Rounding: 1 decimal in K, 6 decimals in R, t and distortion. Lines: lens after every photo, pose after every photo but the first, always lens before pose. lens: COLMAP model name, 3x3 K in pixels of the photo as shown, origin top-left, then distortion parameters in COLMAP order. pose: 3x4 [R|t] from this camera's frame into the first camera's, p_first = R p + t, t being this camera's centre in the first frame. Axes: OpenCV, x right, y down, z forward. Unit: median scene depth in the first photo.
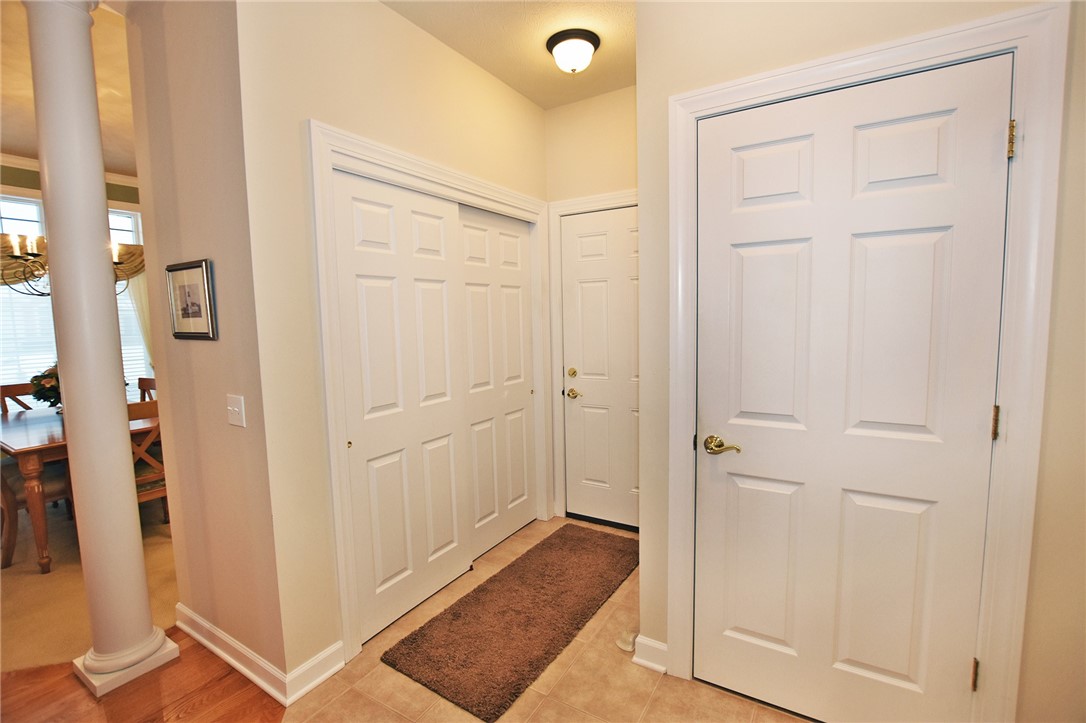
lens RADIAL K [[476.1, 0, 545.9], [0, 476.1, 361.6], [0, 0, 1]] dist [-0.028893, 0.000756]
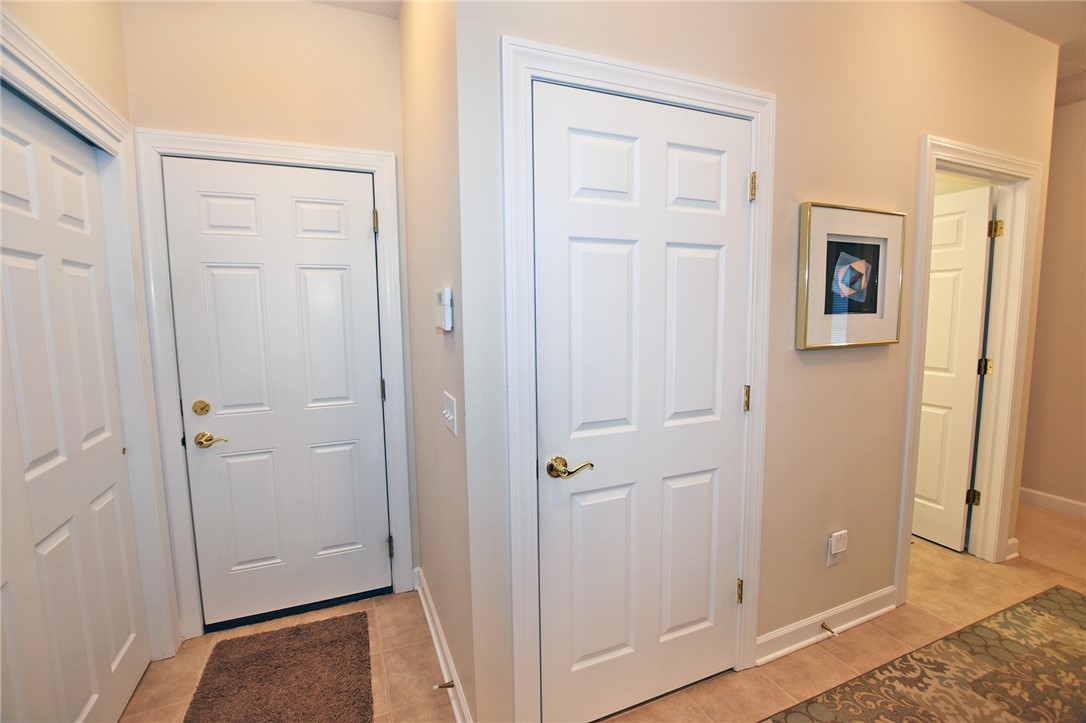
lens RADIAL K [[476.1, 0, 545.9], [0, 476.1, 361.6], [0, 0, 1]] dist [-0.028893, 0.000756]
pose [[0.580062, -0.068098, 0.811721, -0.186936], [0.074687, 0.996748, 0.030248, -0.023537], [-0.811141, 0.043079, 0.583262, 0.267171]]
